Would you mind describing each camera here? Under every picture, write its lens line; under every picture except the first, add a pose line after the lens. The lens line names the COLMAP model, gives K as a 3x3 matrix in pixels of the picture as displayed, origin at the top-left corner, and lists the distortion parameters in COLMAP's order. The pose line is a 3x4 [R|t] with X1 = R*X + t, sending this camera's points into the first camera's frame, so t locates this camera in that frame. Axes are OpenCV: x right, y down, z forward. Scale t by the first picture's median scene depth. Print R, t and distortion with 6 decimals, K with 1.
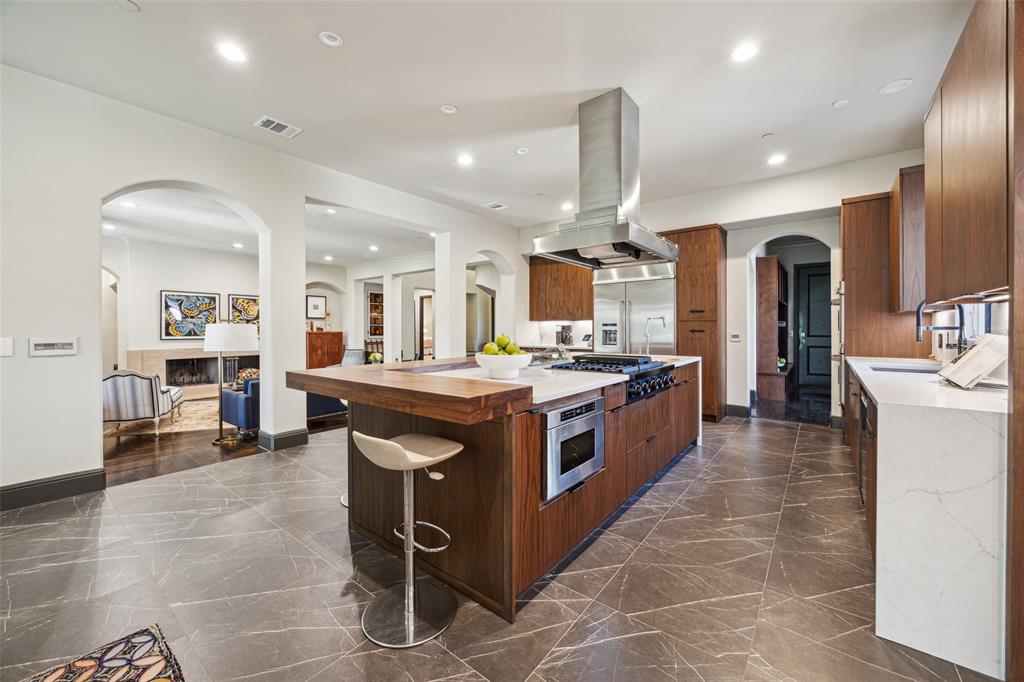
lens RADIAL K [[391.4, 0, 512.6], [0, 391.4, 333.7], [0, 0, 1]] dist [-0.004136, 0.000290]
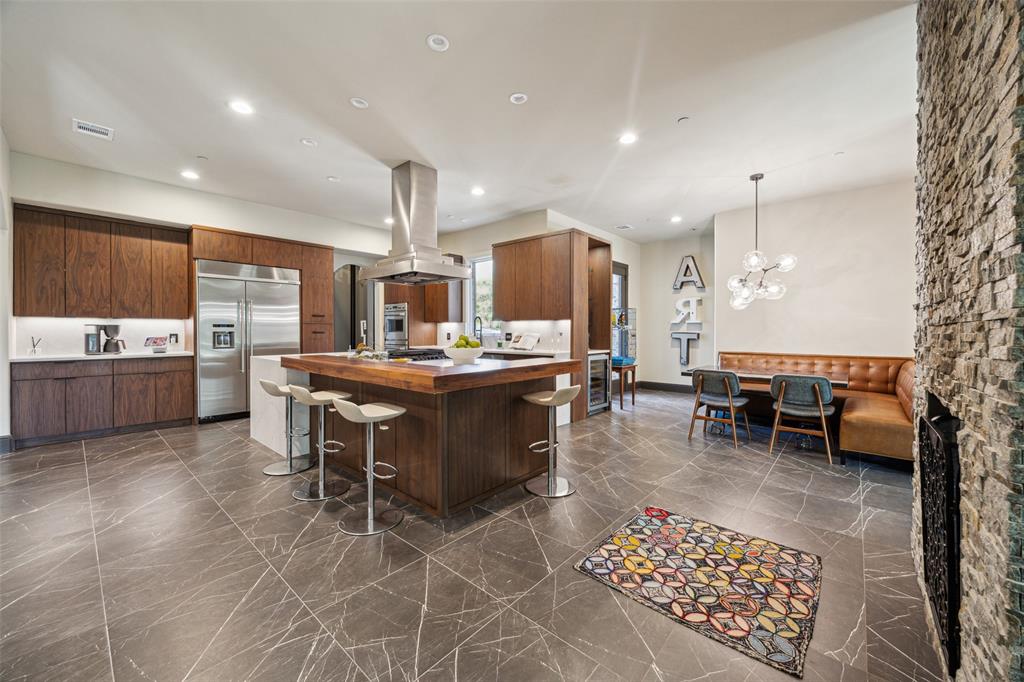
lens RADIAL K [[391.4, 0, 510.8], [0, 391.4, 335.2], [0, 0, 1]] dist [-0.004136, 0.000290]
pose [[0.055298, -0.007767, 0.998440, -0.647197], [0.010864, 0.999915, 0.007177, -0.000409], [-0.998411, 0.010450, 0.055377, 0.336057]]
